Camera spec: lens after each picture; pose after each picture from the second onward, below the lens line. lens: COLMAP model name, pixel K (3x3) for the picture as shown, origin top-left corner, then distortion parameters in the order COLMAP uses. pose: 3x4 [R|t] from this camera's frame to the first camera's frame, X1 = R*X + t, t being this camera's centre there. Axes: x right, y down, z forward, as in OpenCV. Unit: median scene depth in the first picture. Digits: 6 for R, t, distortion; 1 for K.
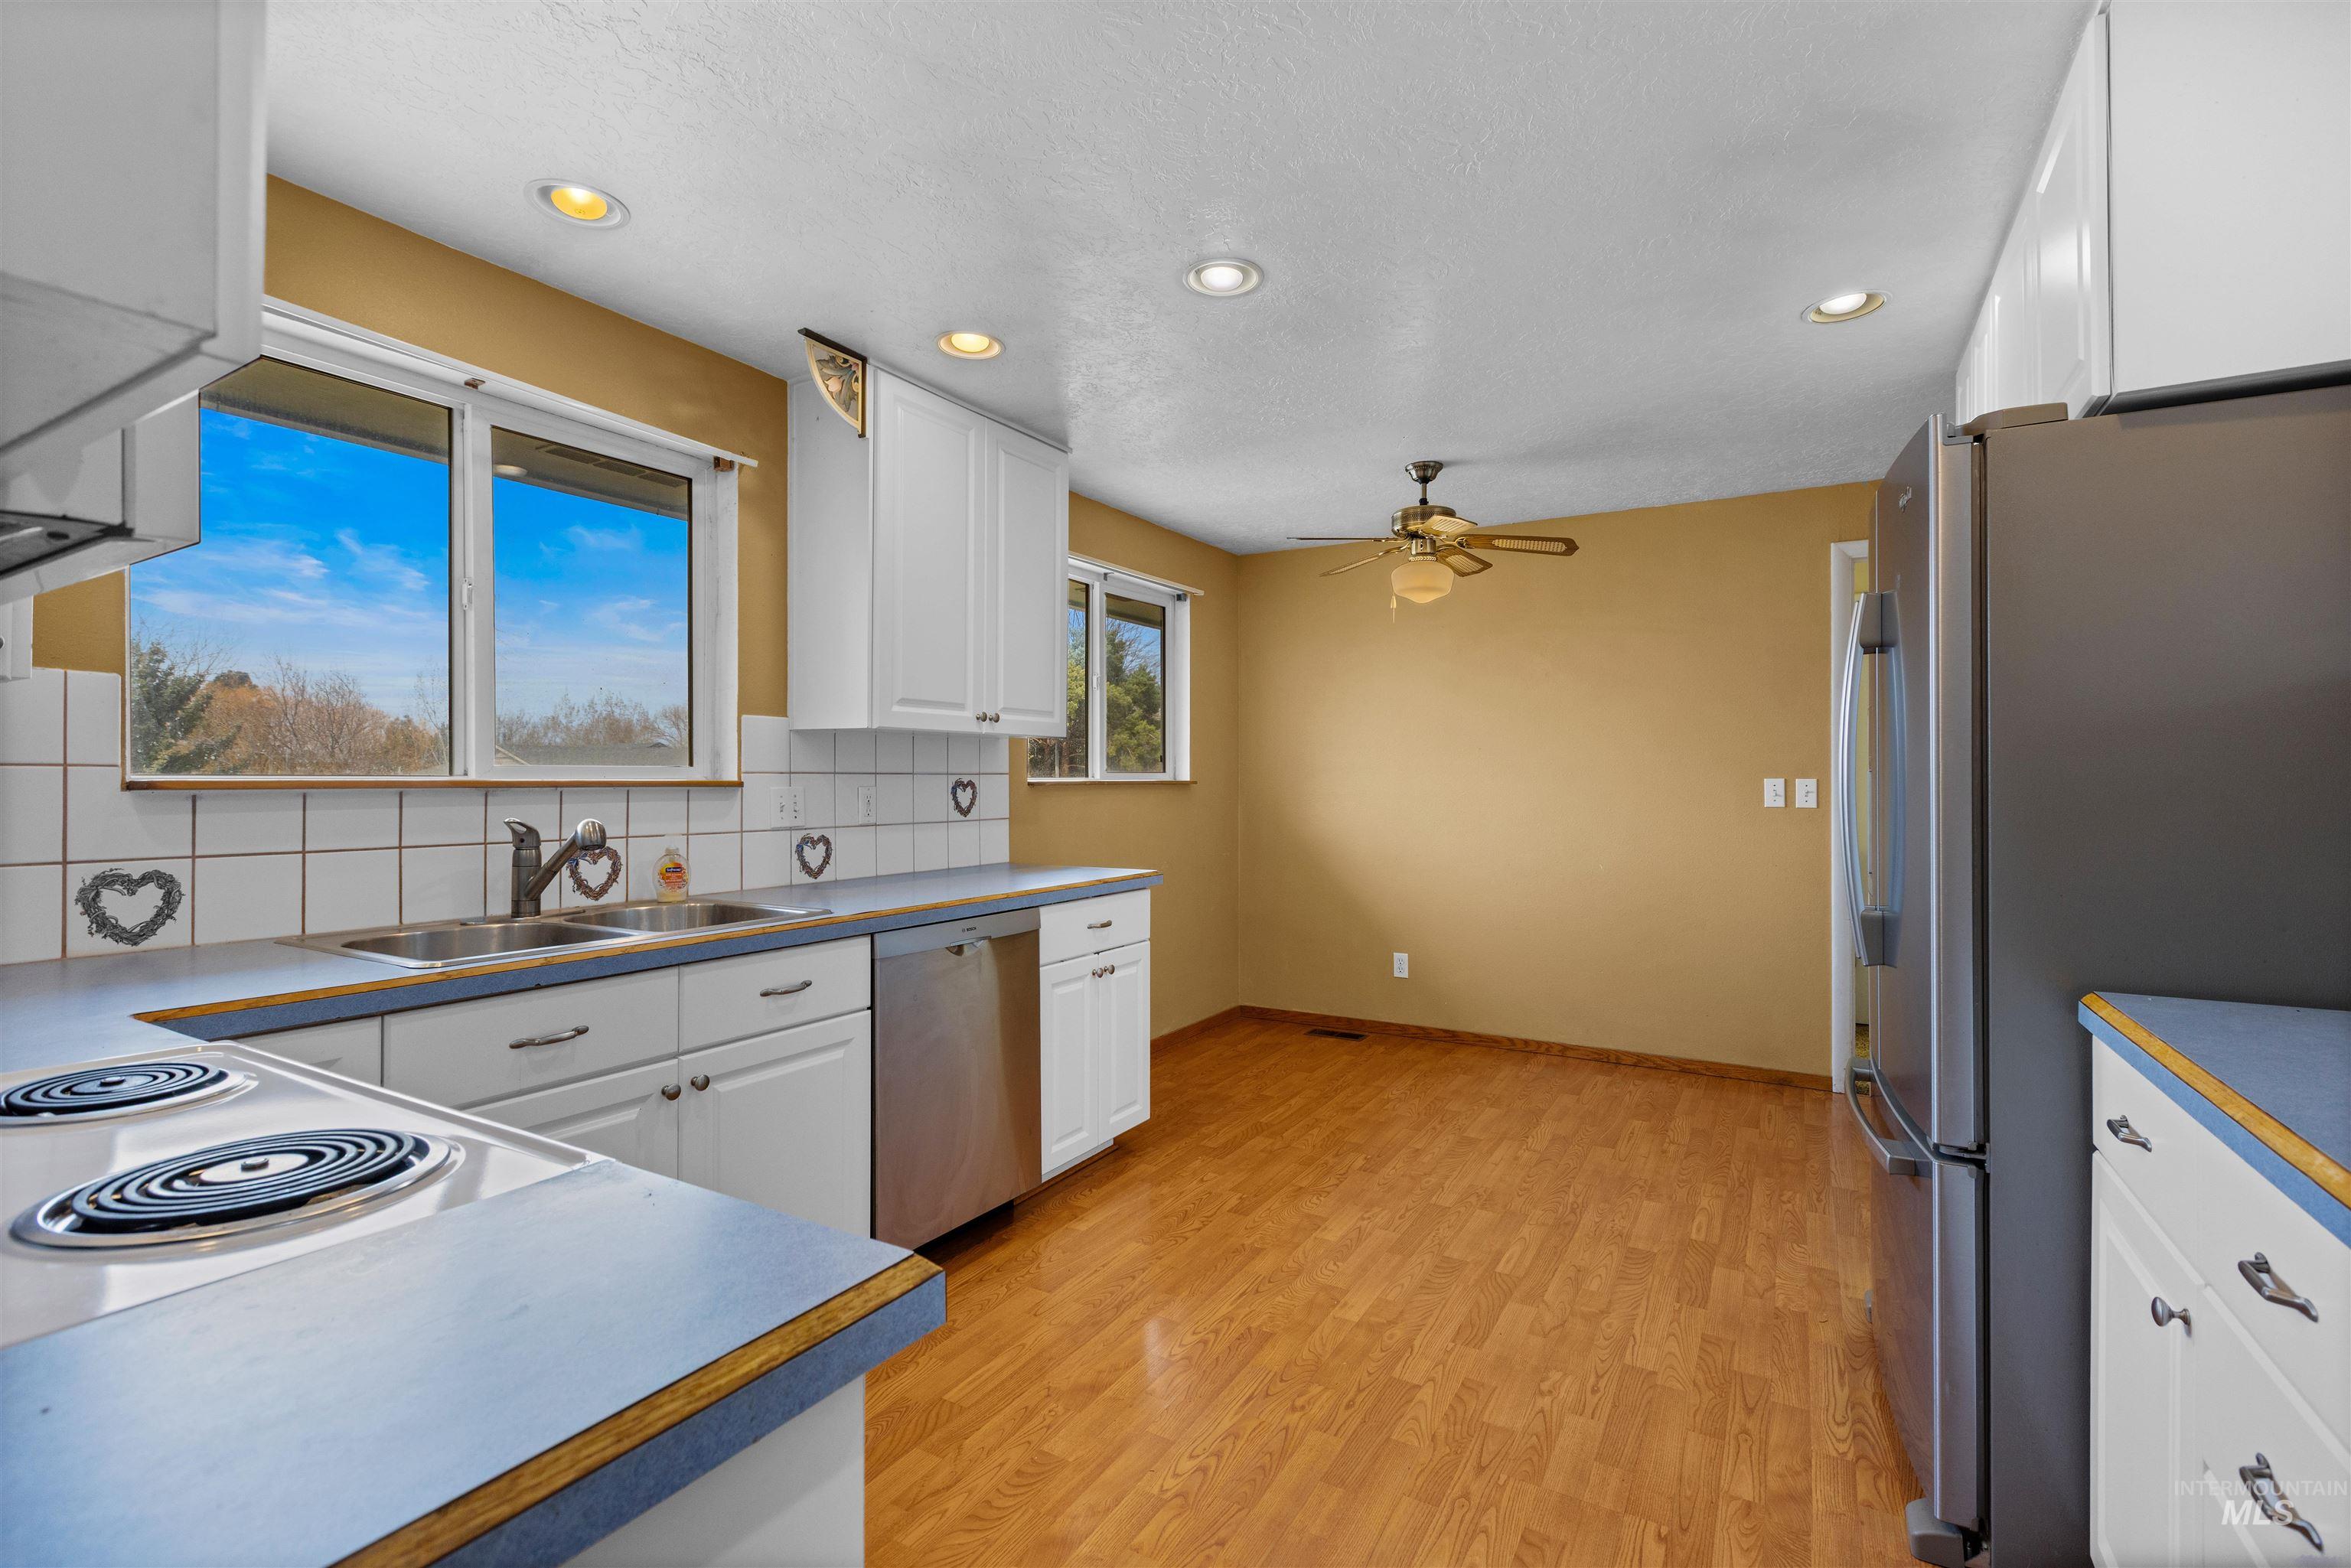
lens RADIAL K [[1054.3, 0, 1185.6], [0, 1054.3, 780.3], [0, 0, 1]] dist [0.001164, -0.001446]
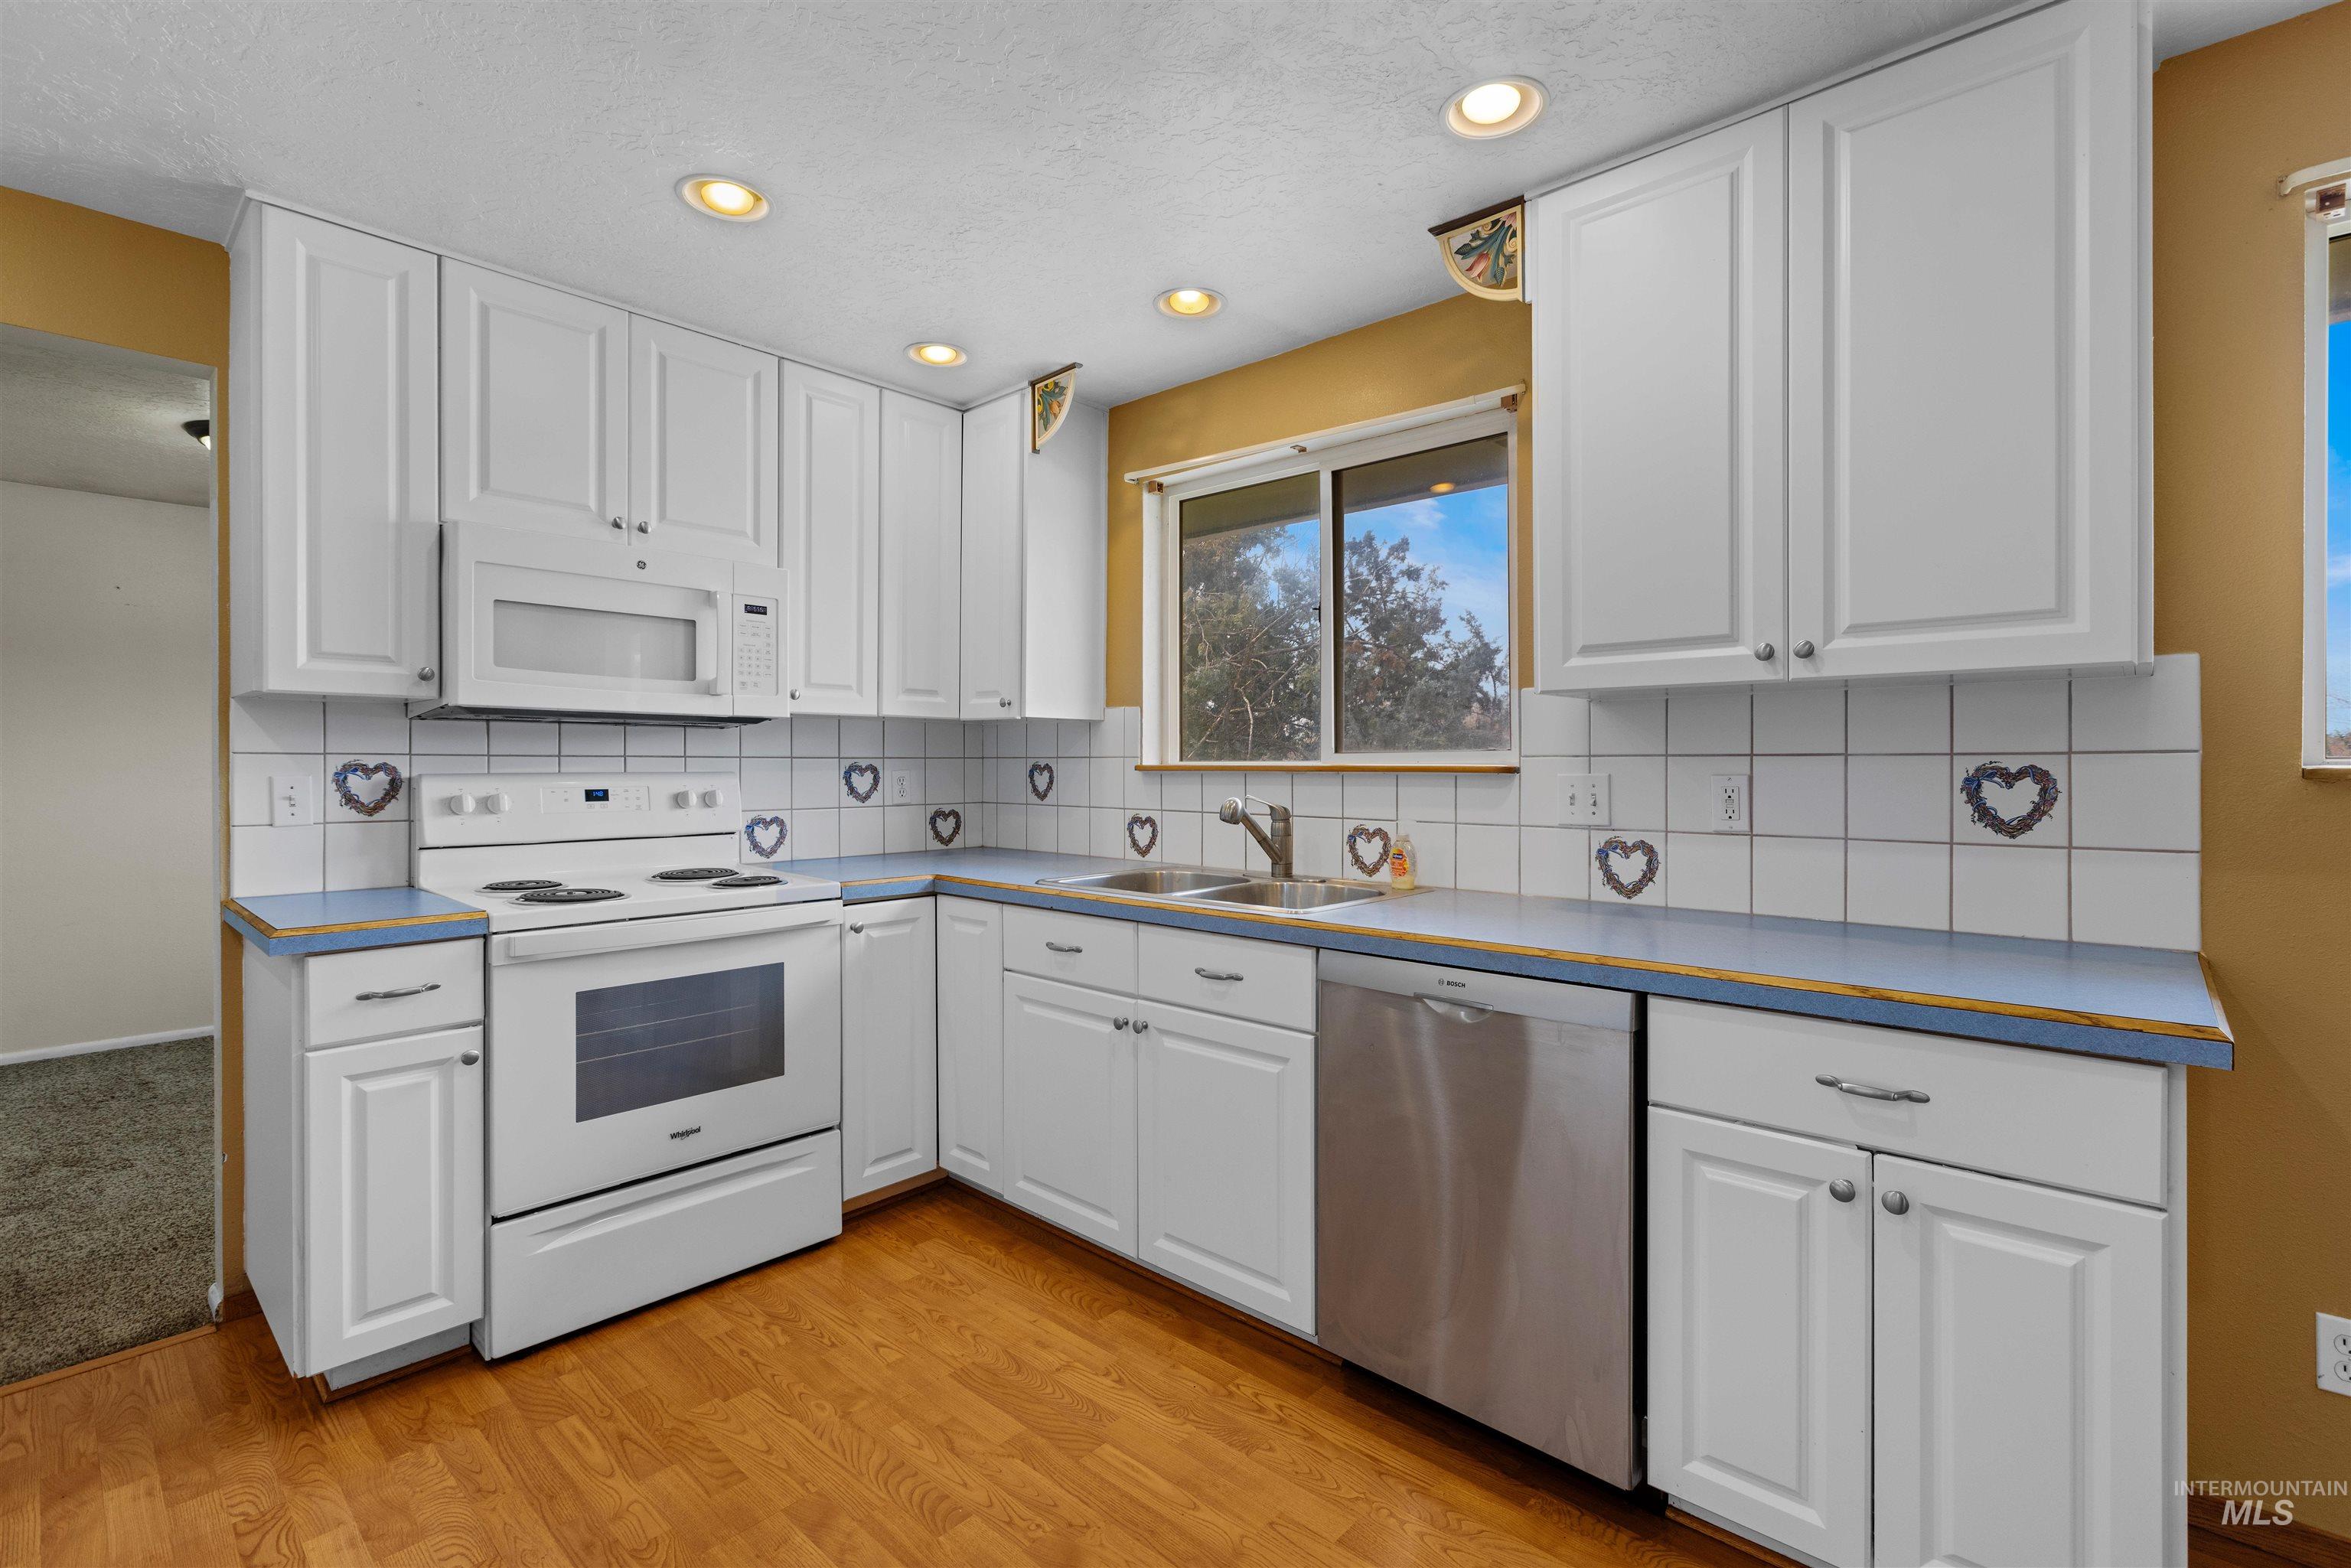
lens RADIAL K [[1054.3, 0, 1189.6], [0, 1054.3, 766.6], [0, 0, 1]] dist [0.001164, -0.001446]
pose [[-0.208559, 0.001064, -0.978009, 0.360319], [0.001598, 0.999998, 0.000747, 0.000015], [0.978009, -0.001407, -0.208560, 0.705266]]
